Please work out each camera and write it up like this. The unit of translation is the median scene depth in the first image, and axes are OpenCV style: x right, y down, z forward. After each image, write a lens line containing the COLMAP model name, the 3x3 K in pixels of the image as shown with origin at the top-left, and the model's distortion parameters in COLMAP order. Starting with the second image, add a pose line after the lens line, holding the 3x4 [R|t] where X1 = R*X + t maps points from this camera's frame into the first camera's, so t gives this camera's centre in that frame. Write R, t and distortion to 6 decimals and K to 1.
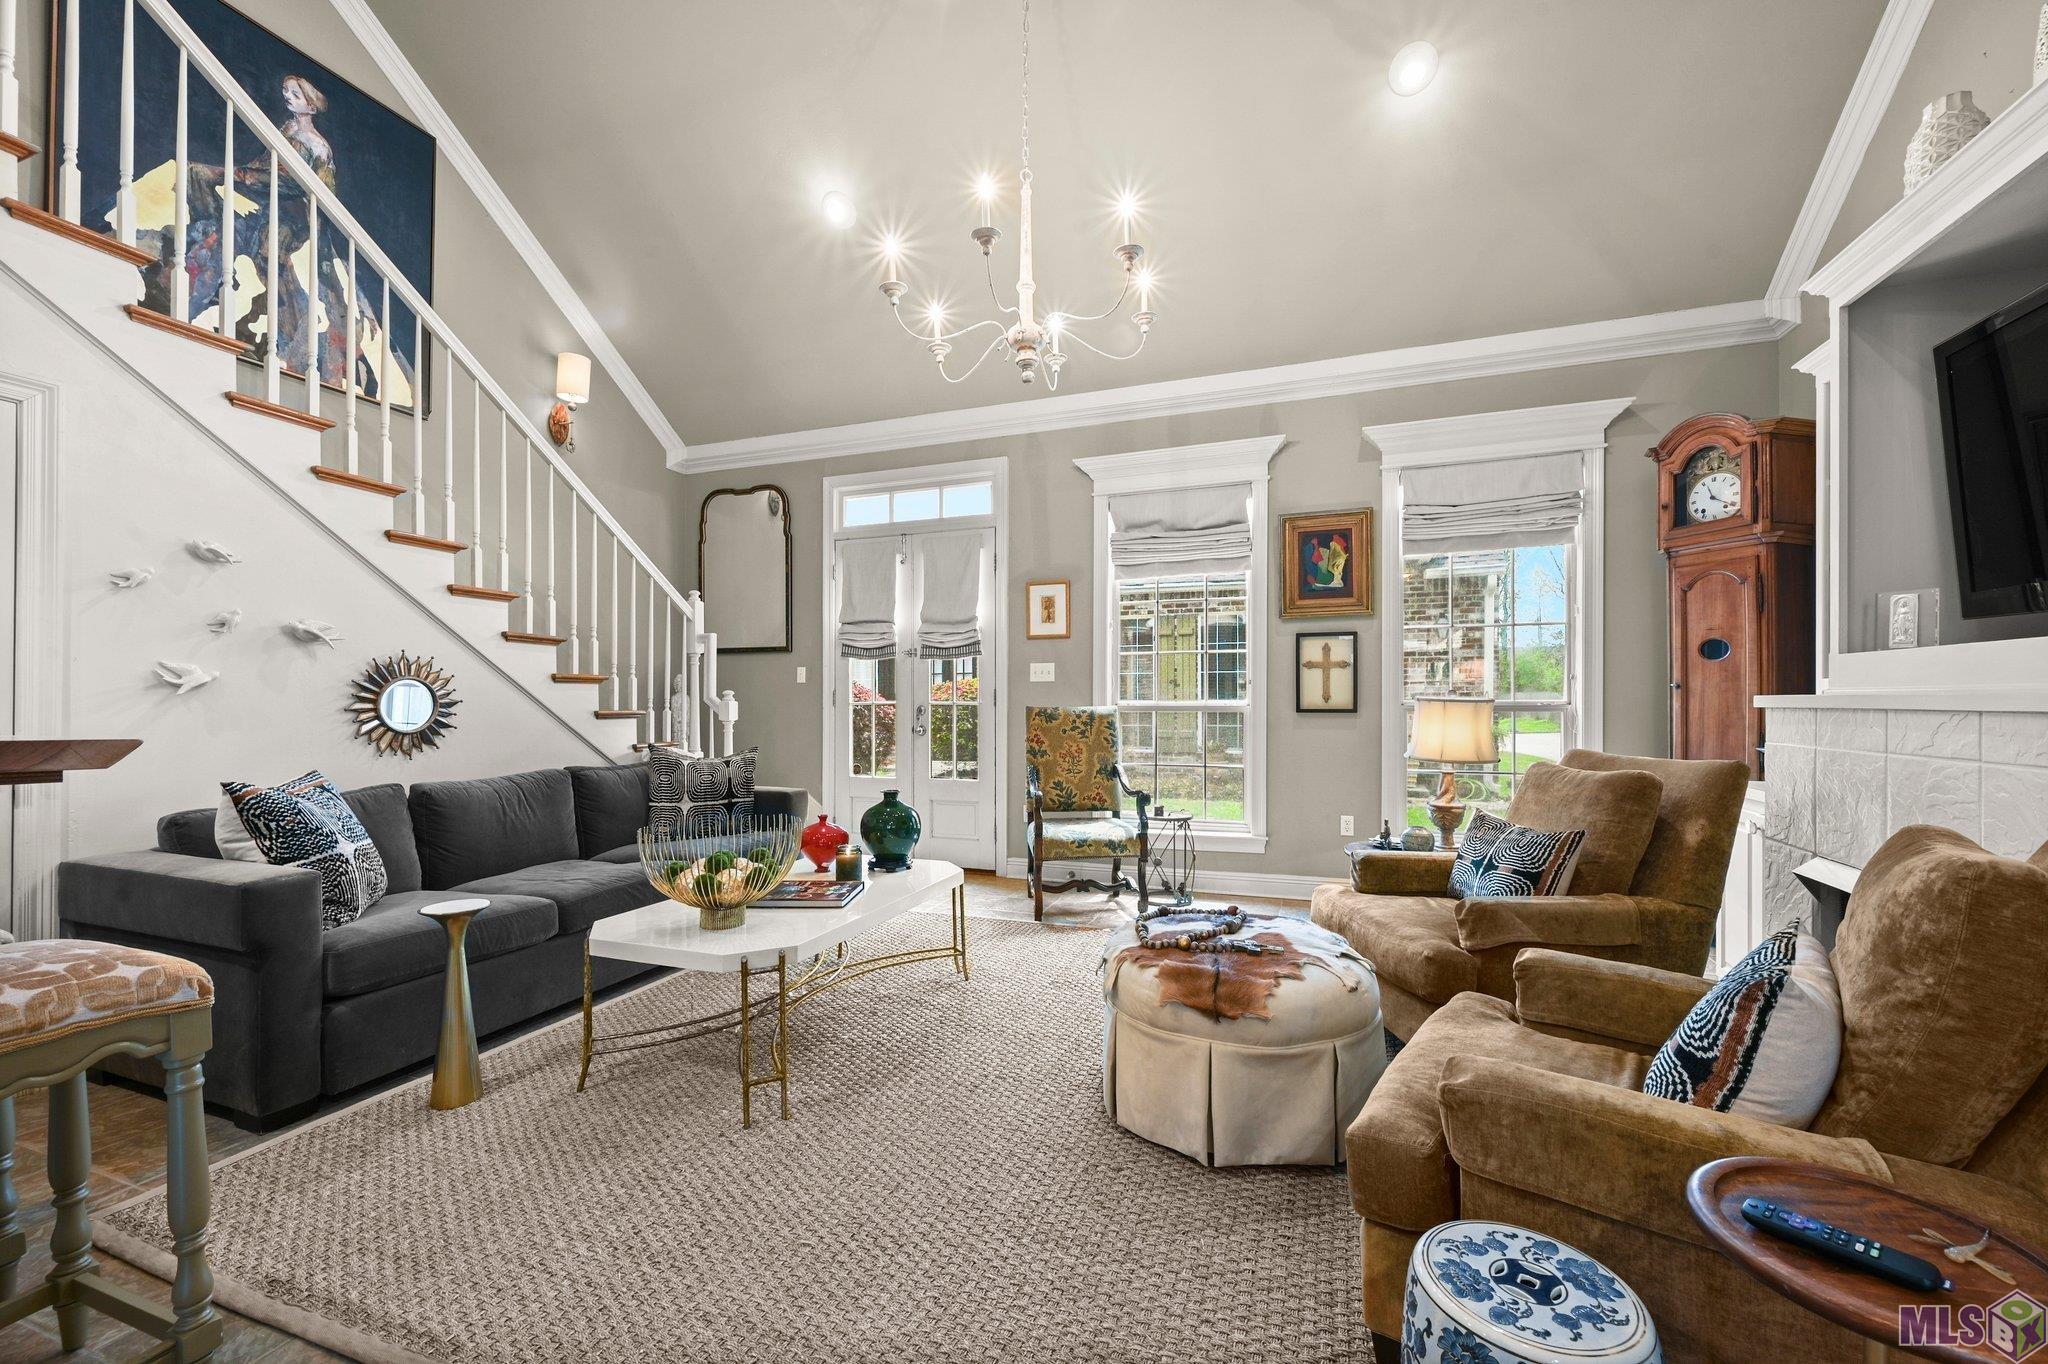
lens RADIAL K [[810.6, 0, 1027.3], [0, 810.6, 695.1], [0, 0, 1]] dist [-0.001524, 0.000609]
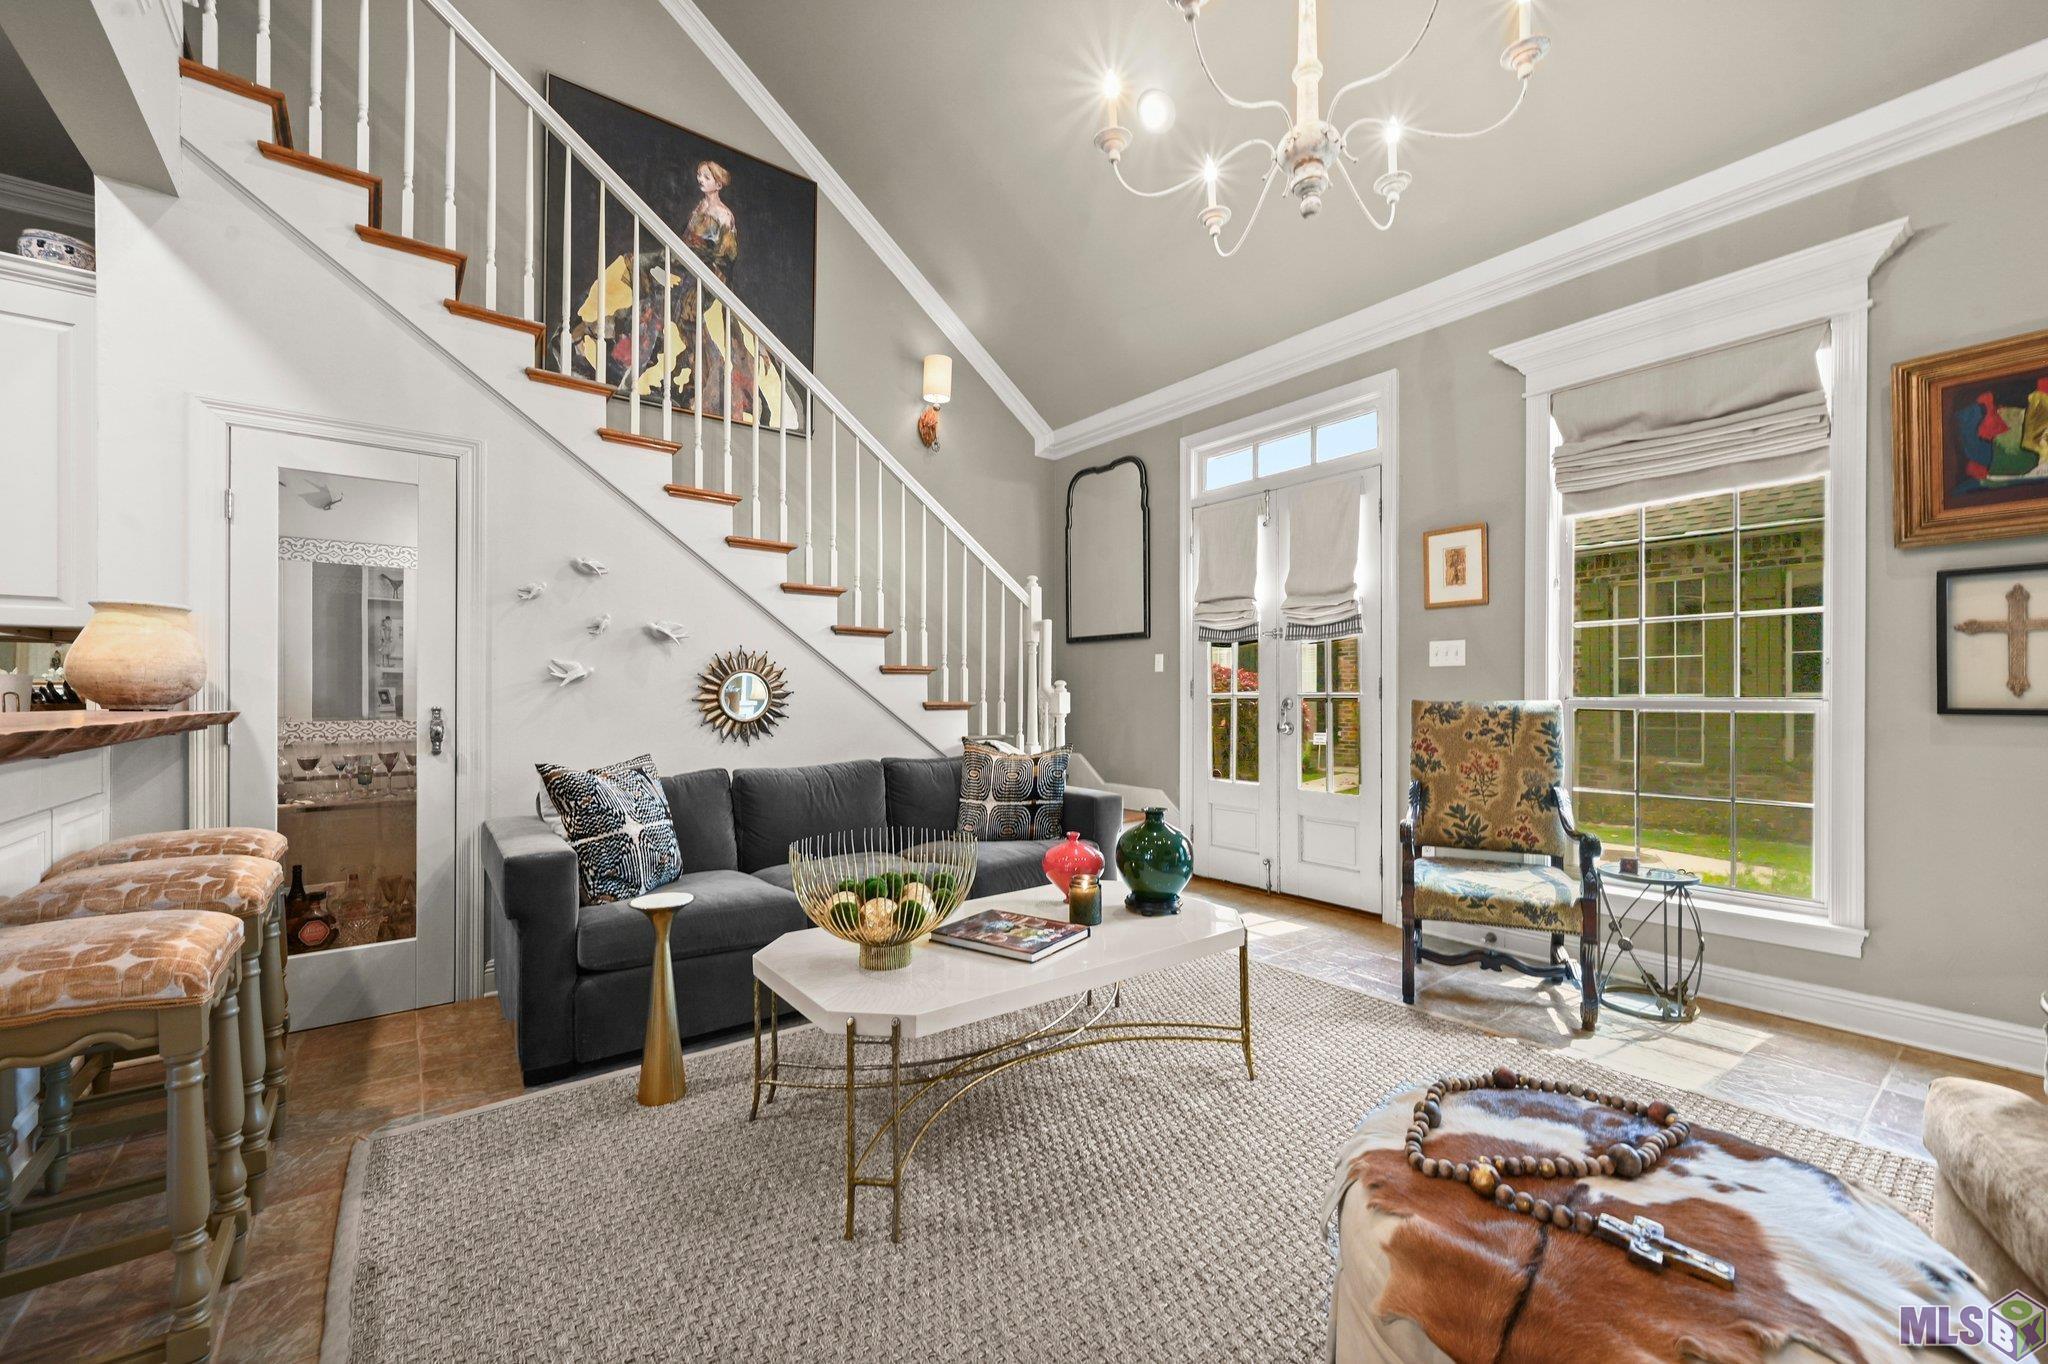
lens RADIAL K [[810.6, 0, 1045.4], [0, 810.6, 688.1], [0, 0, 1]] dist [-0.001524, 0.000609]
pose [[0.846908, -0.001313, -0.531738, 0.127079], [0.003100, 0.999992, 0.002467, 0.000250], [0.531731, -0.003738, 0.846905, 0.239453]]
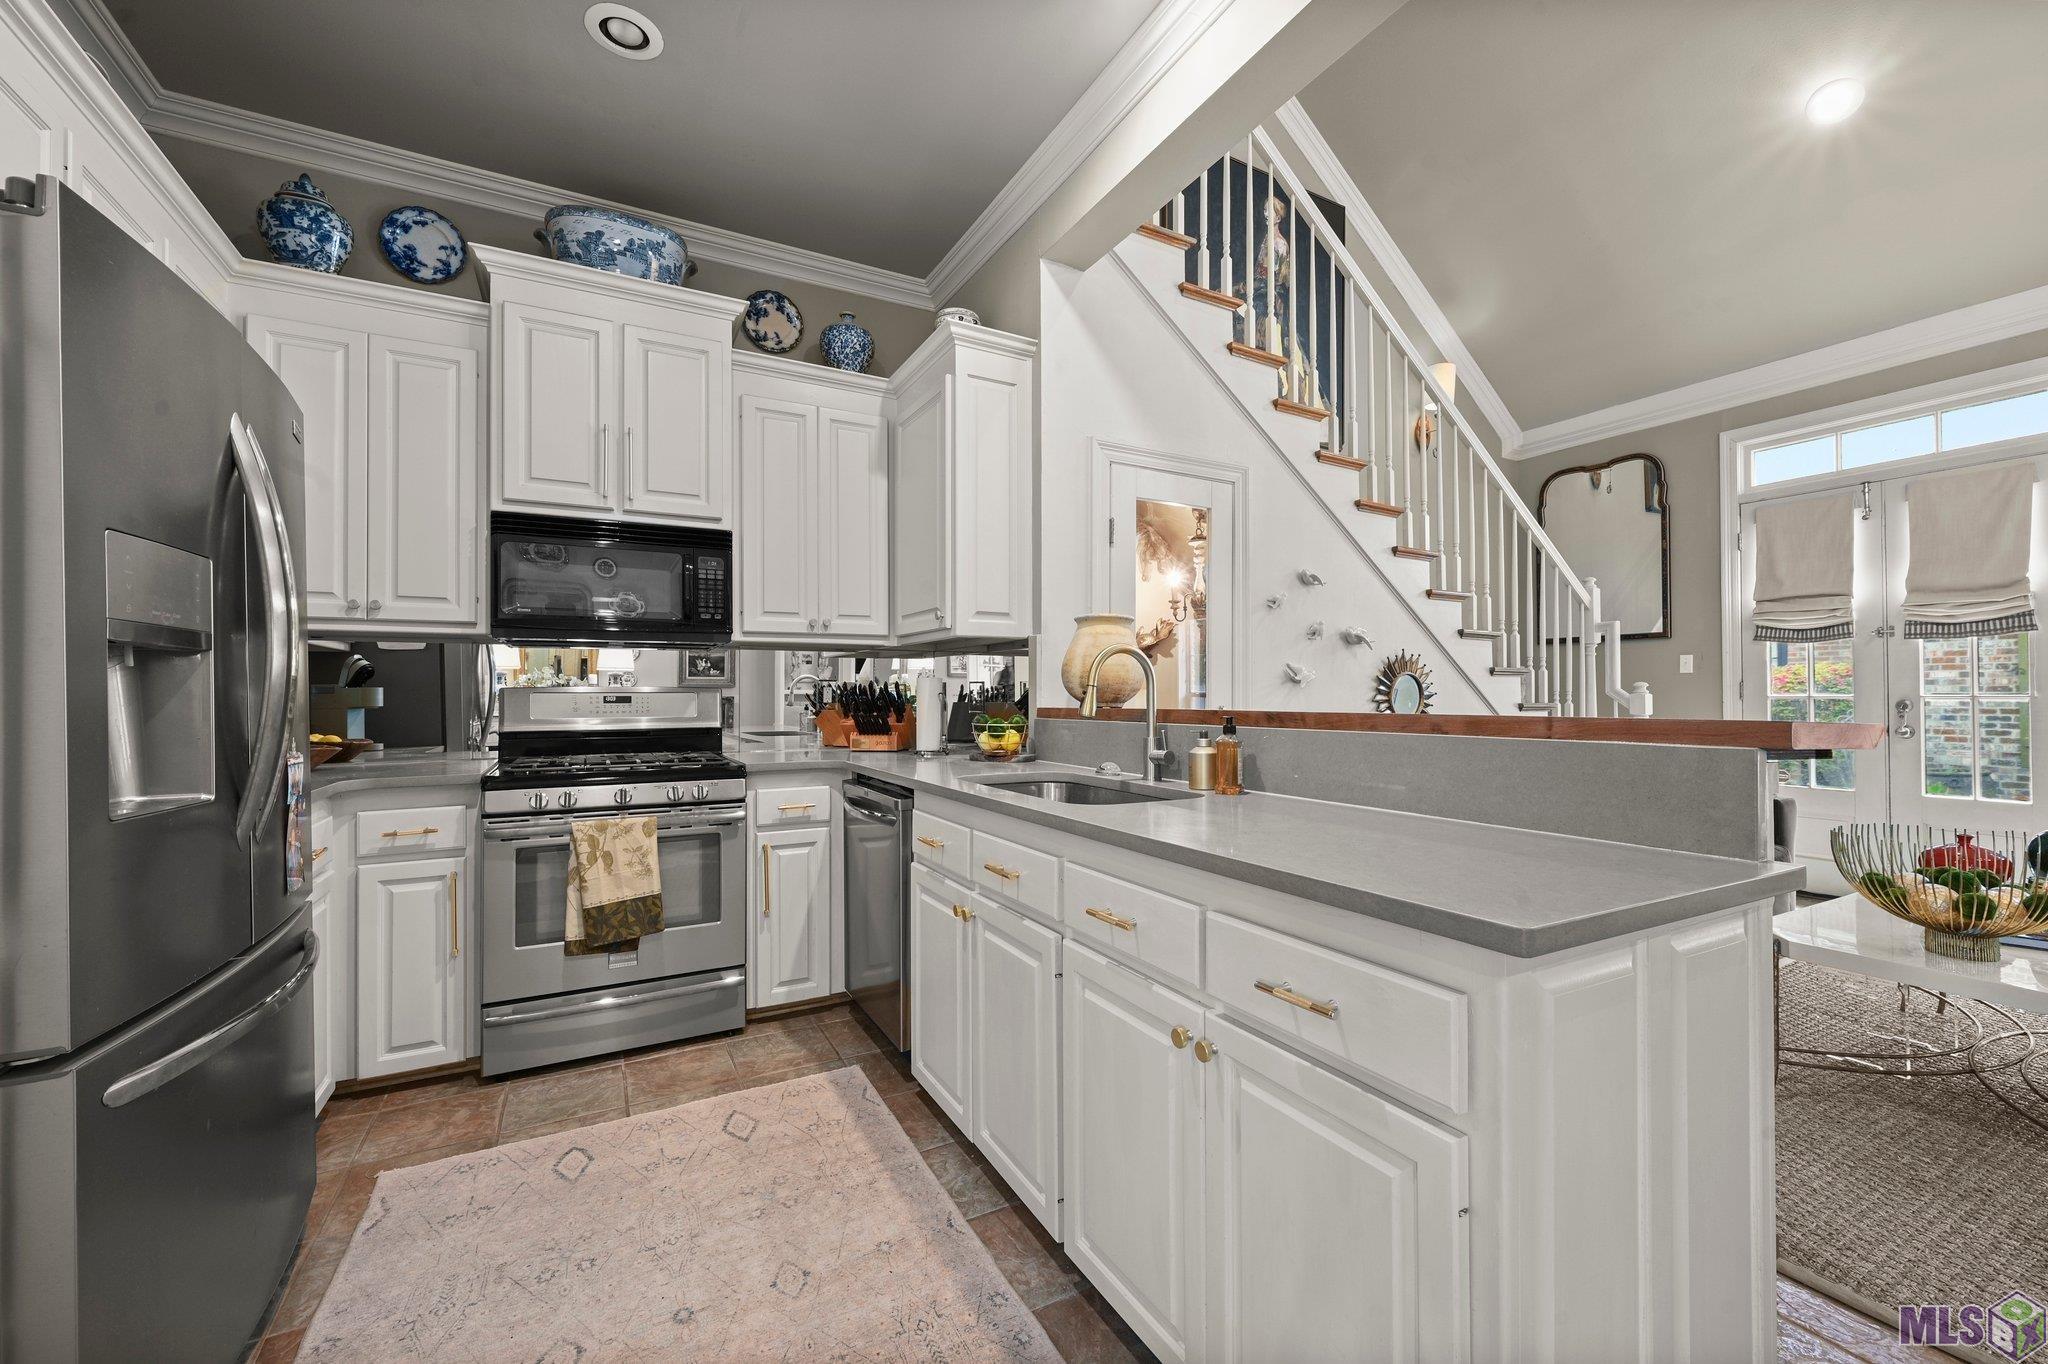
lens RADIAL K [[810.6, 0, 1014.5], [0, 810.6, 684.5], [0, 0, 1]] dist [-0.001524, 0.000609]
pose [[0.755463, -0.008636, -0.655135, -0.353008], [0.004279, 0.999957, -0.008247, 0.001871], [0.655178, 0.003427, 0.755467, -0.187890]]
